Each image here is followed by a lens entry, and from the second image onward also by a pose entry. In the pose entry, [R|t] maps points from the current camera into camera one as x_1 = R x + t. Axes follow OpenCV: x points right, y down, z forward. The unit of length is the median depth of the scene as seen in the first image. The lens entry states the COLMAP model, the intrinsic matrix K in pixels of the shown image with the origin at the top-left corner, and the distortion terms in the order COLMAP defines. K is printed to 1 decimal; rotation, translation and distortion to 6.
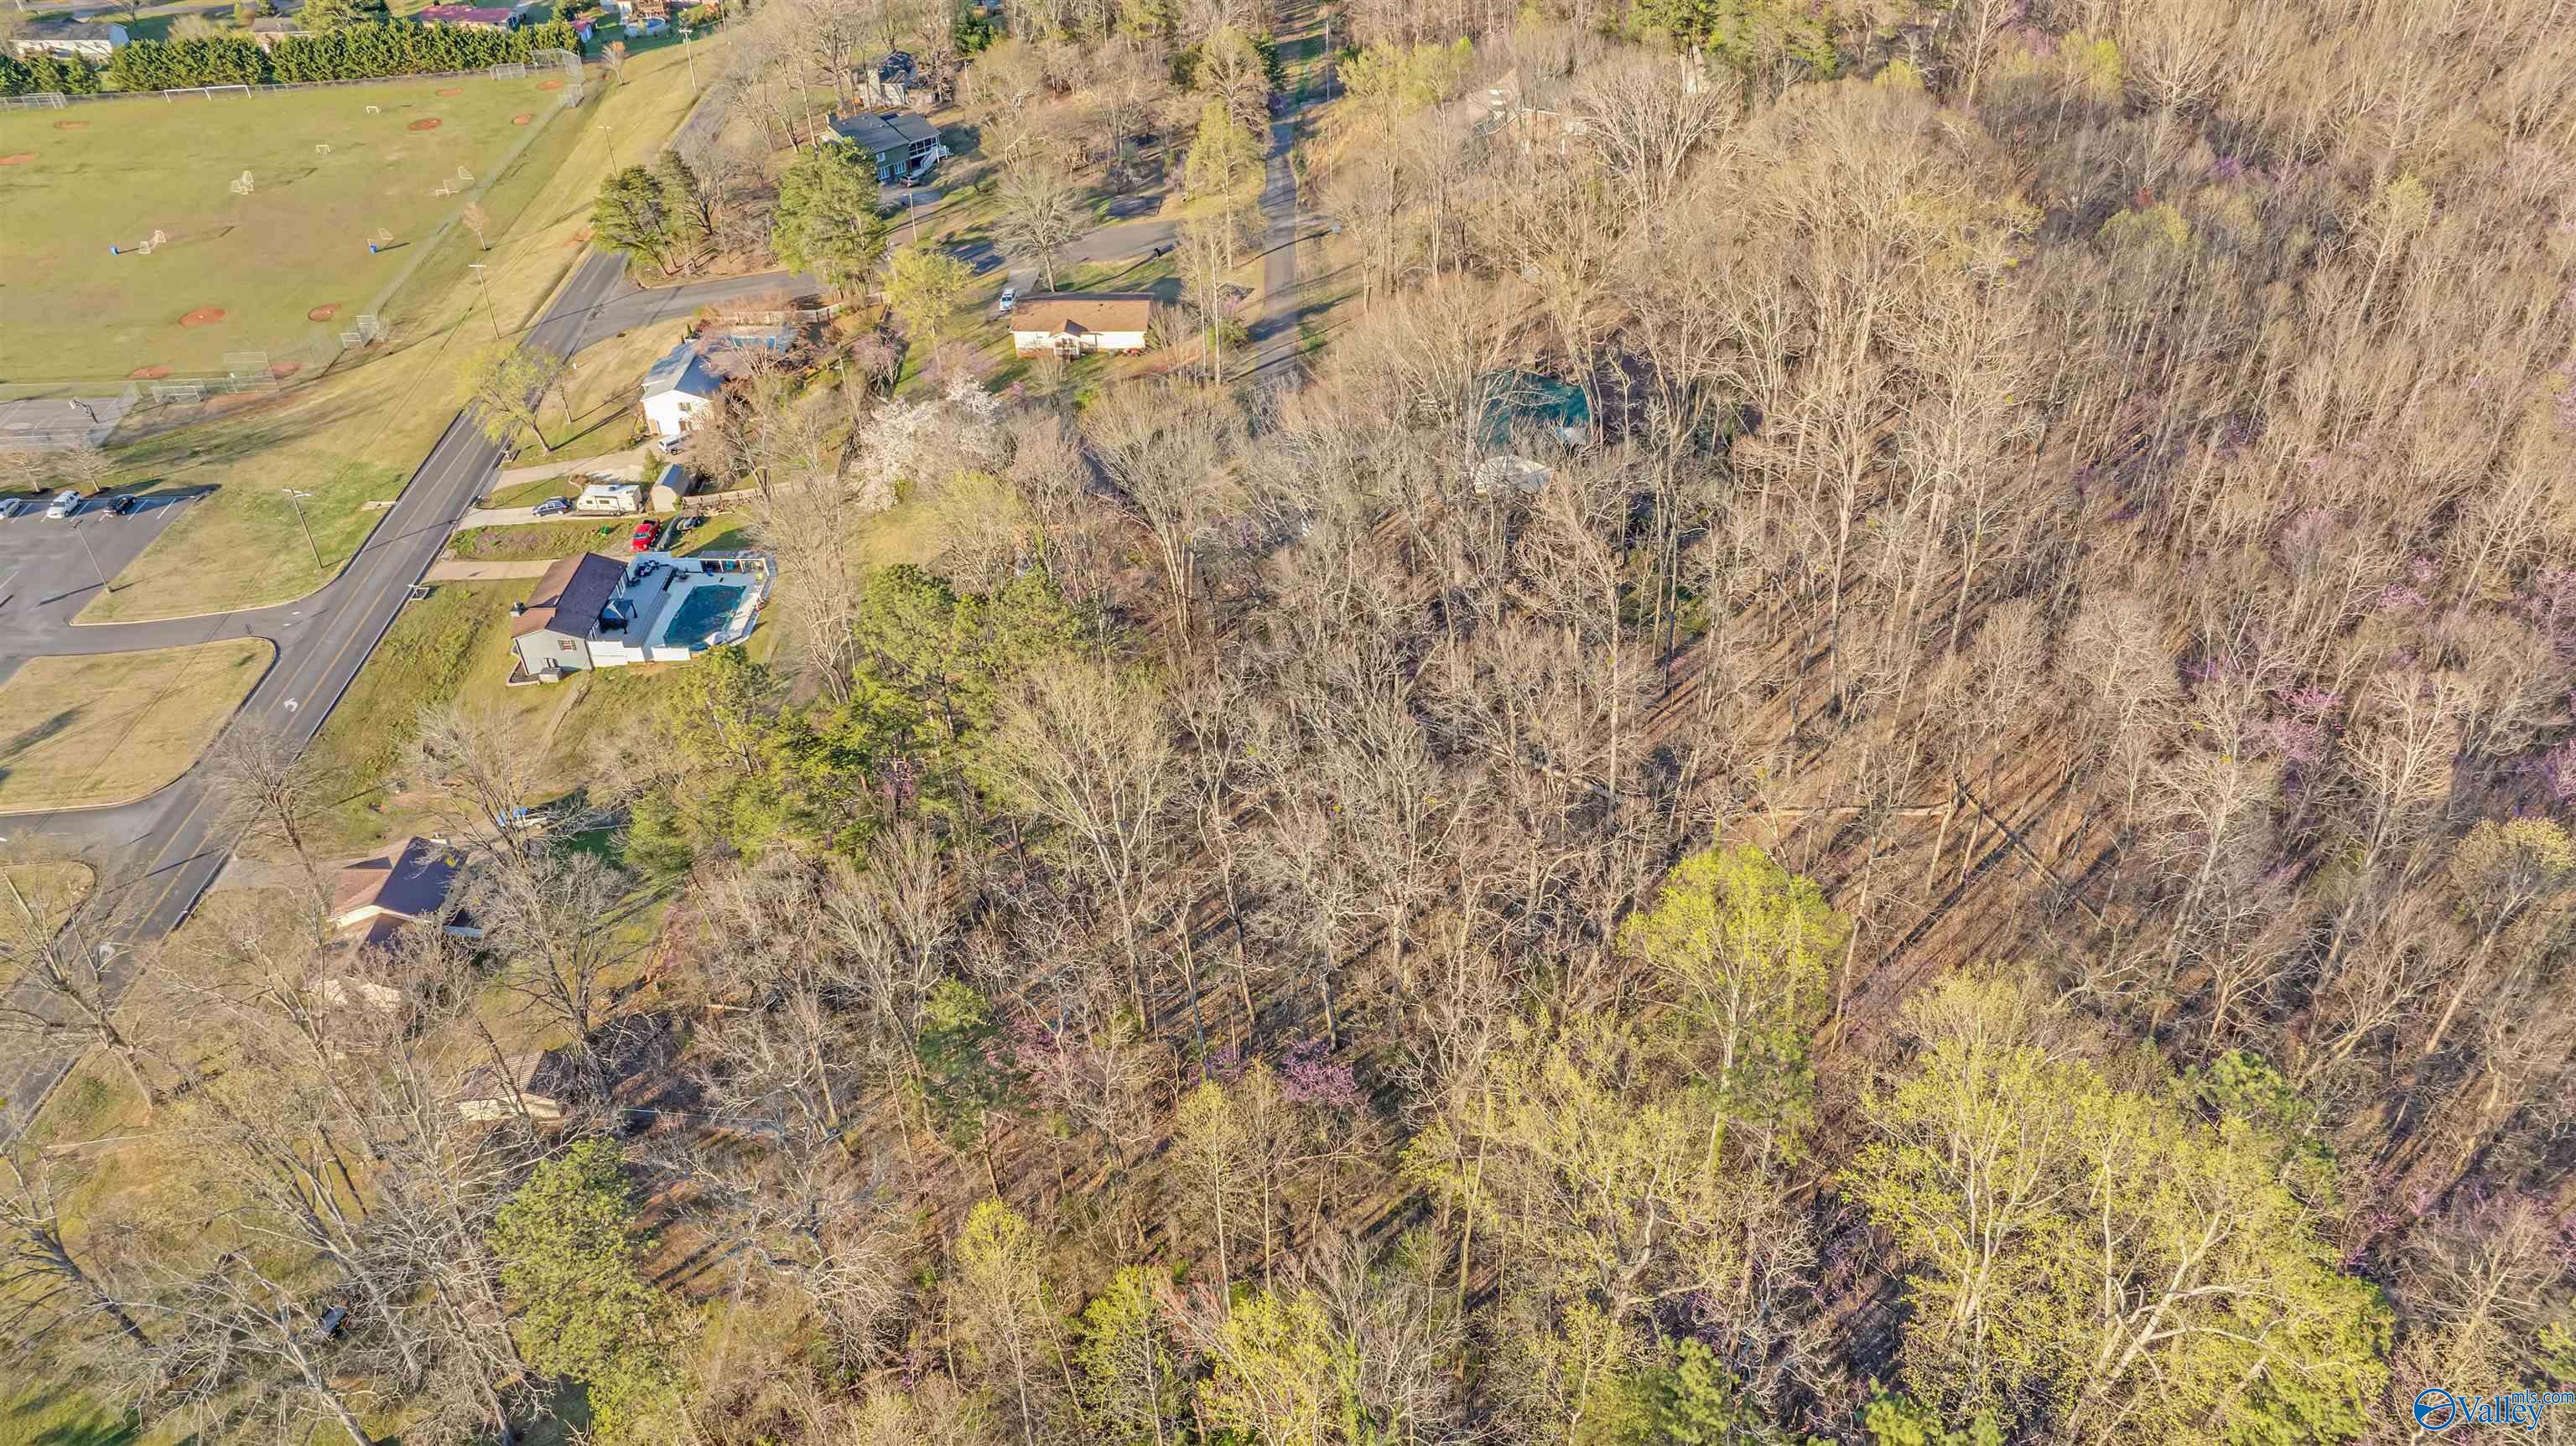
lens RADIAL K [[1824.4, 0, 1292.7], [0, 1824.4, 721.8], [0, 0, 1]] dist [-0.035132, 0.037356]
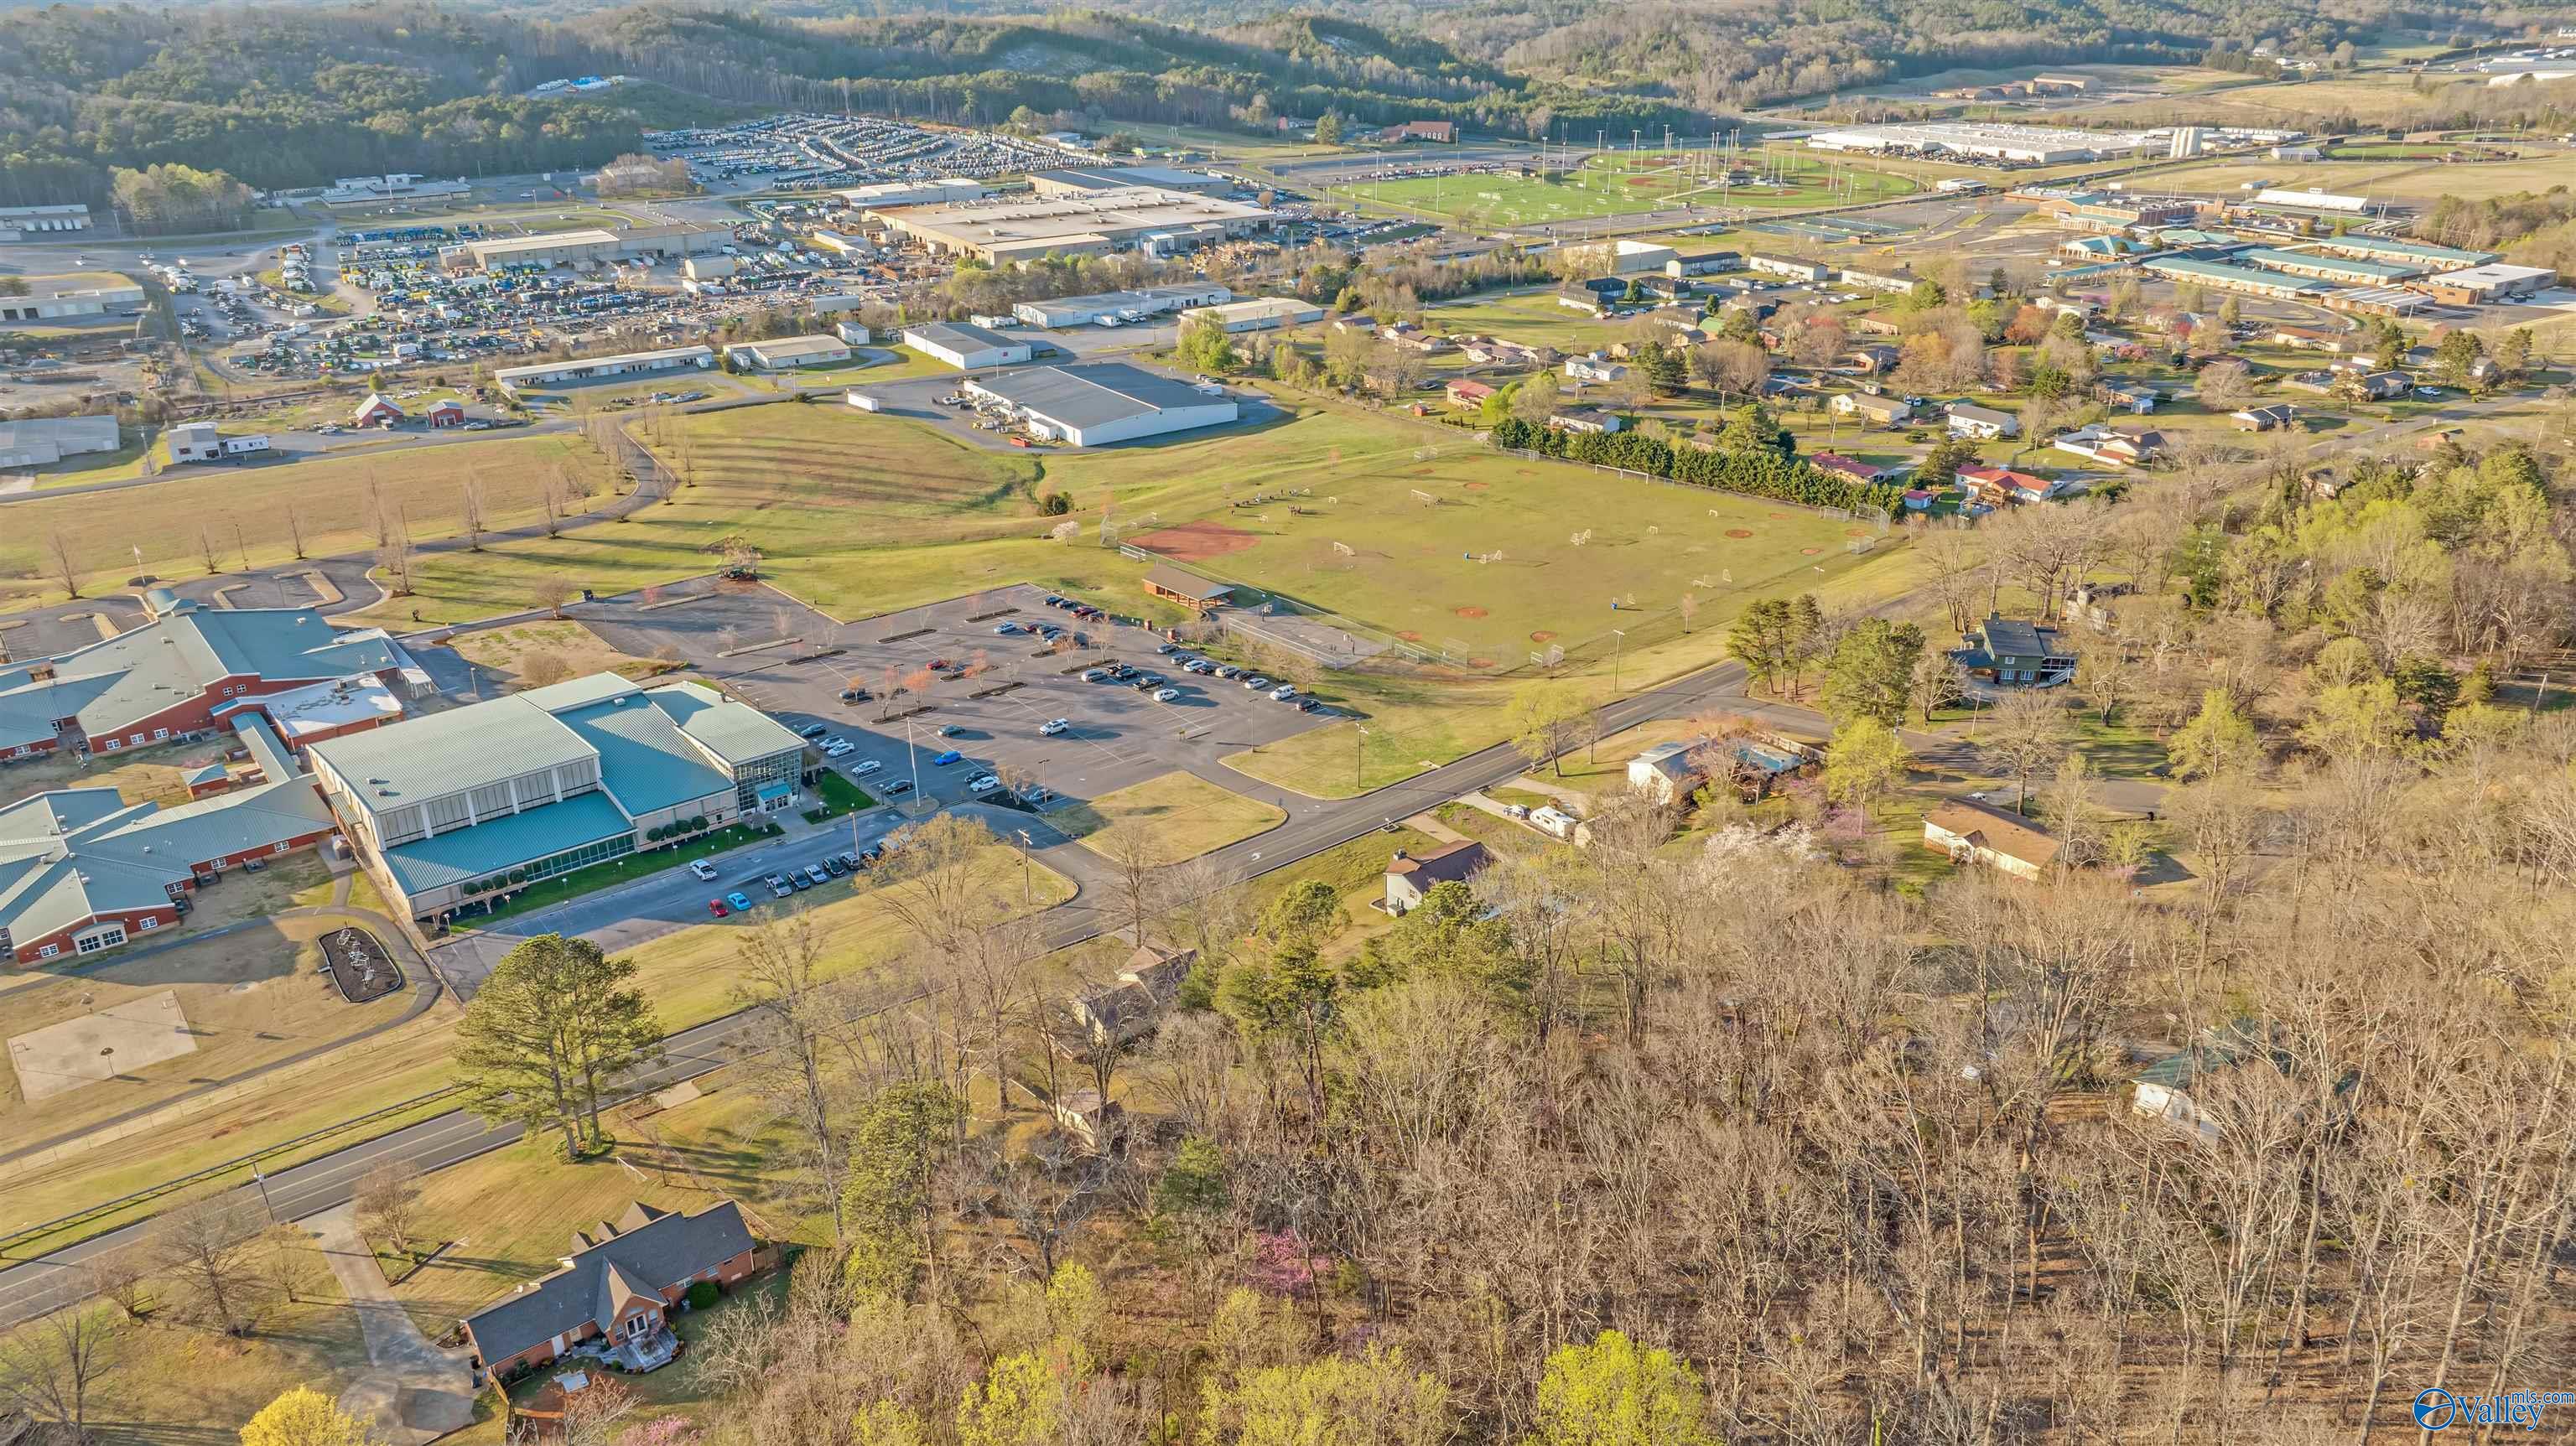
lens RADIAL K [[1824.4, 0, 1280.2], [0, 1824.4, 731.3], [0, 0, 1]] dist [-0.035132, 0.037356]
pose [[0.635450, 0.317954, -0.703640, 0.333903], [-0.474294, 0.879829, -0.030761, -0.049768], [0.609302, 0.353279, 0.709891, 0.001447]]
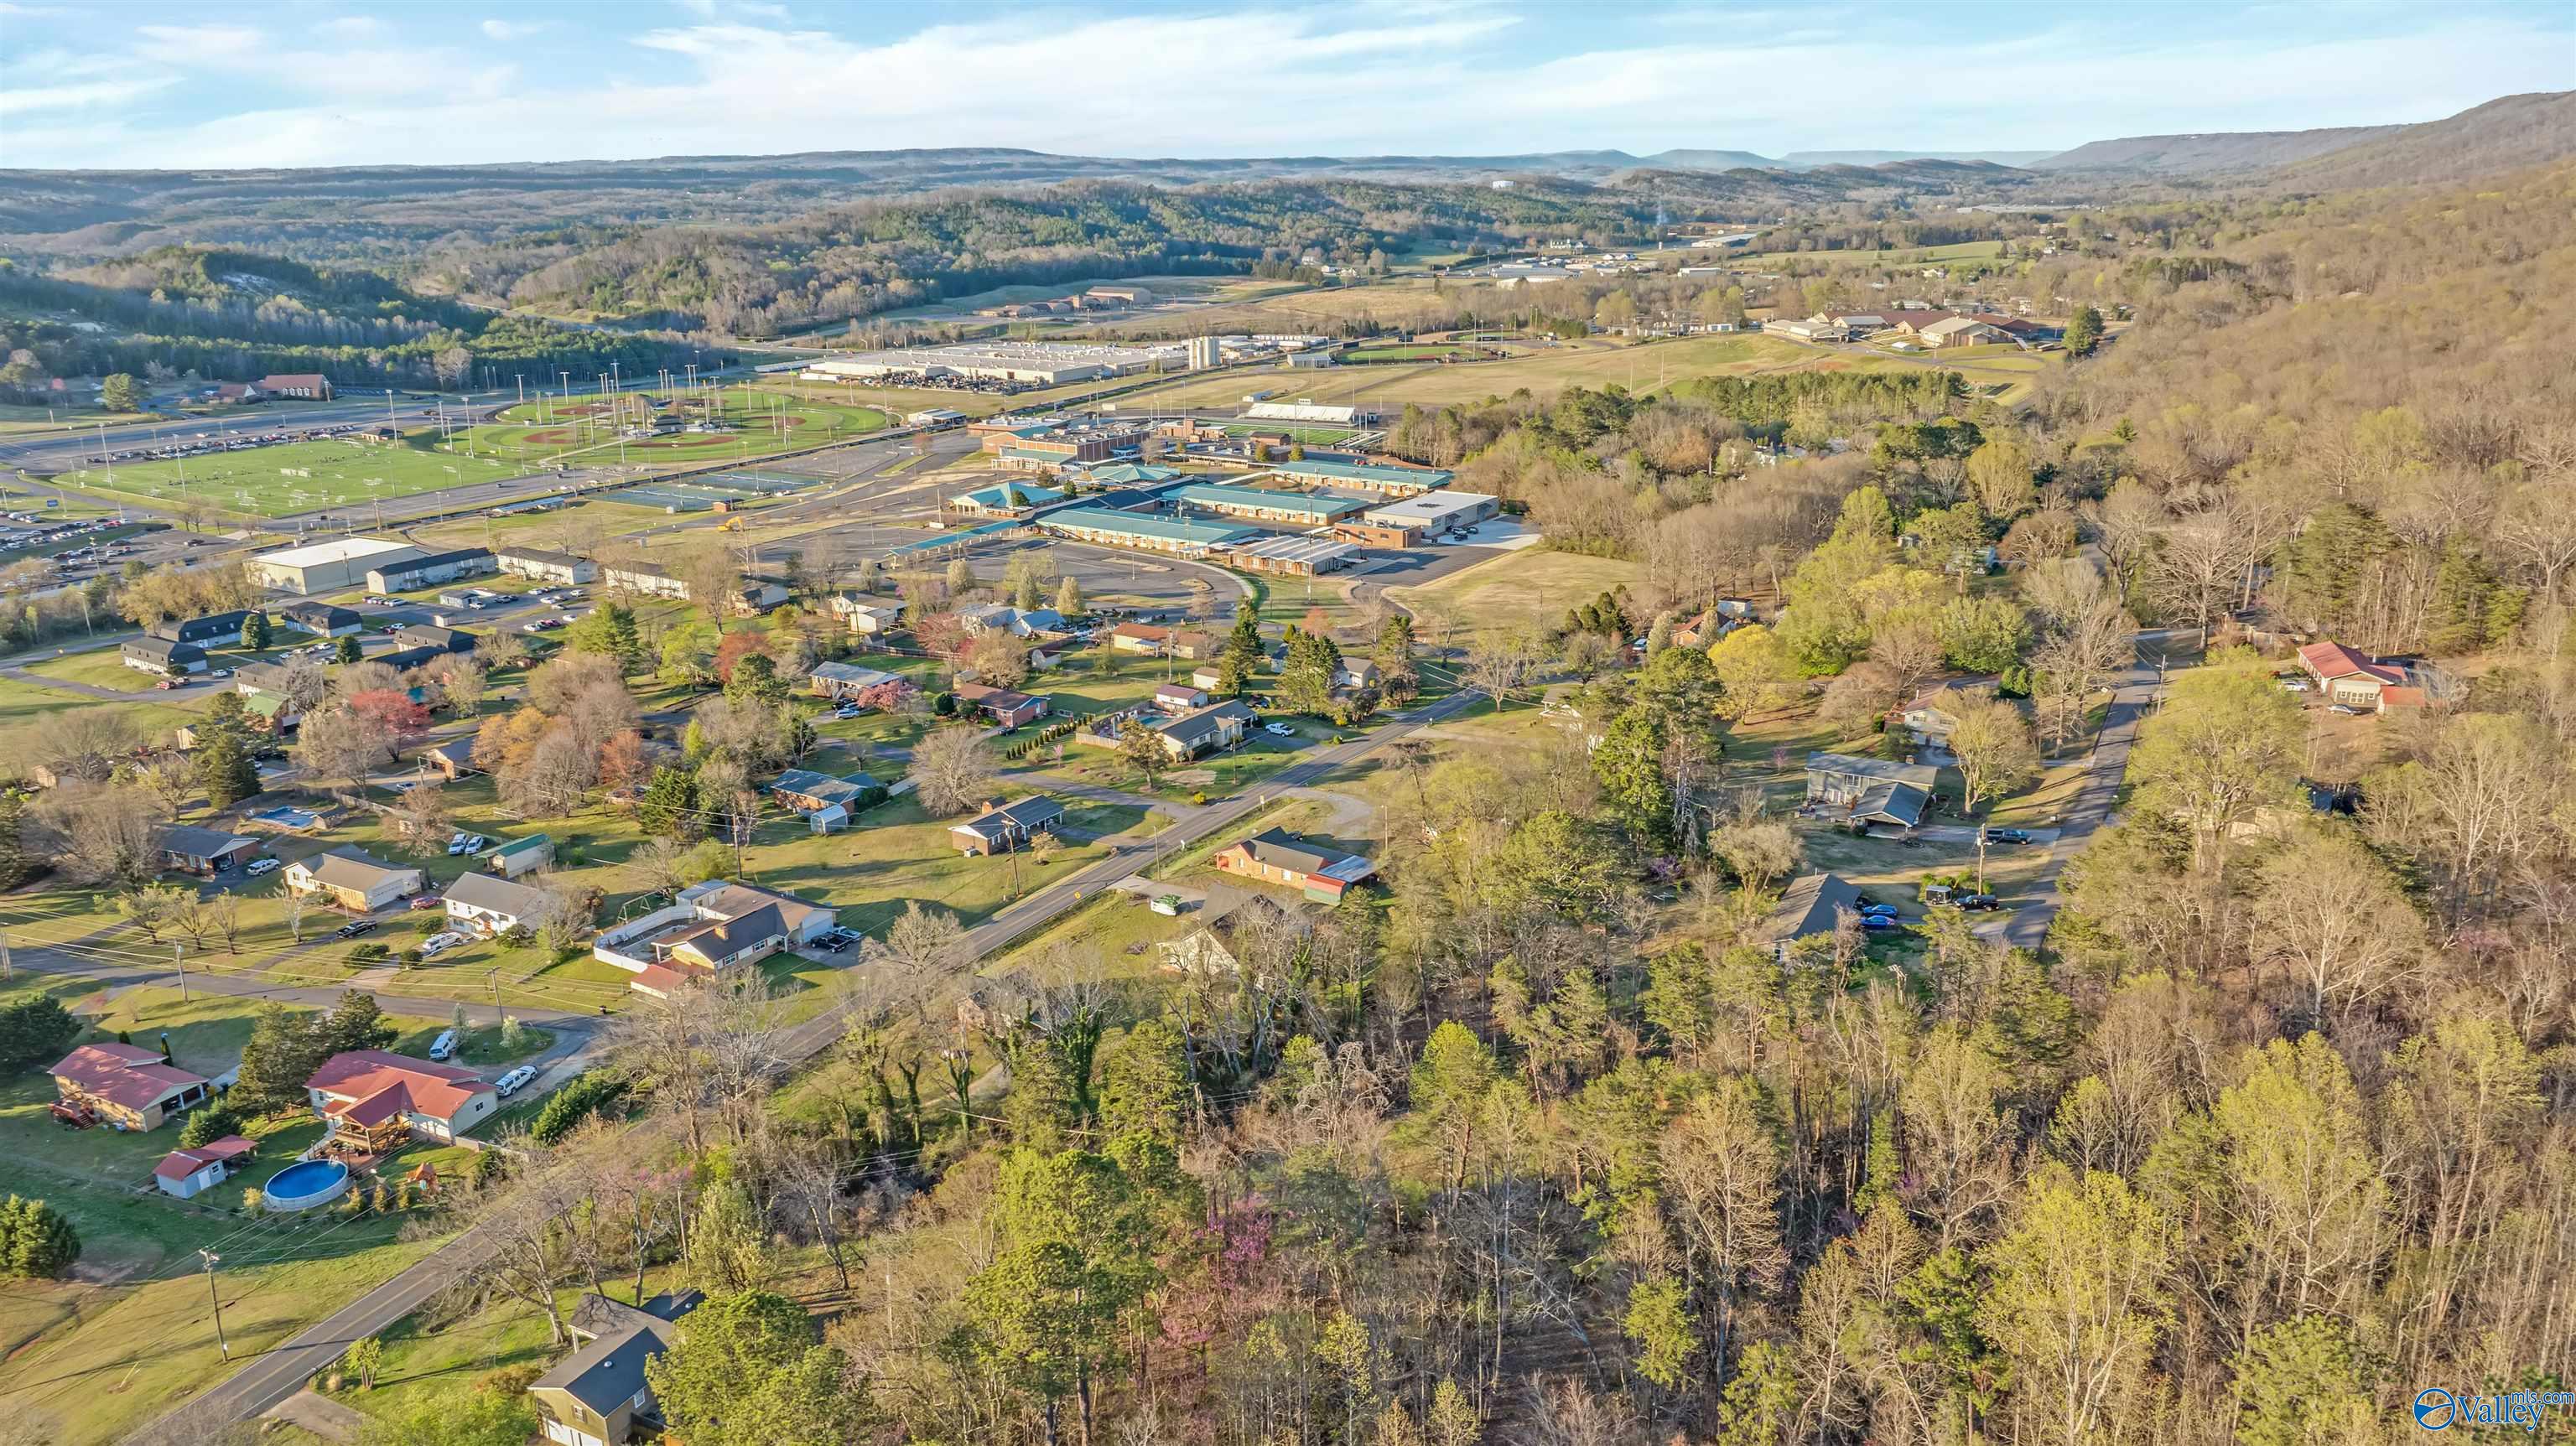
lens RADIAL K [[1824.4, 0, 1292.2], [0, 1824.4, 737.7], [0, 0, 1]] dist [-0.035132, 0.037356]
pose [[0.897276, 0.136433, -0.419860, 0.168776], [-0.272245, 0.919682, -0.282963, -0.676336], [0.347532, 0.368201, 0.862351, 0.948758]]
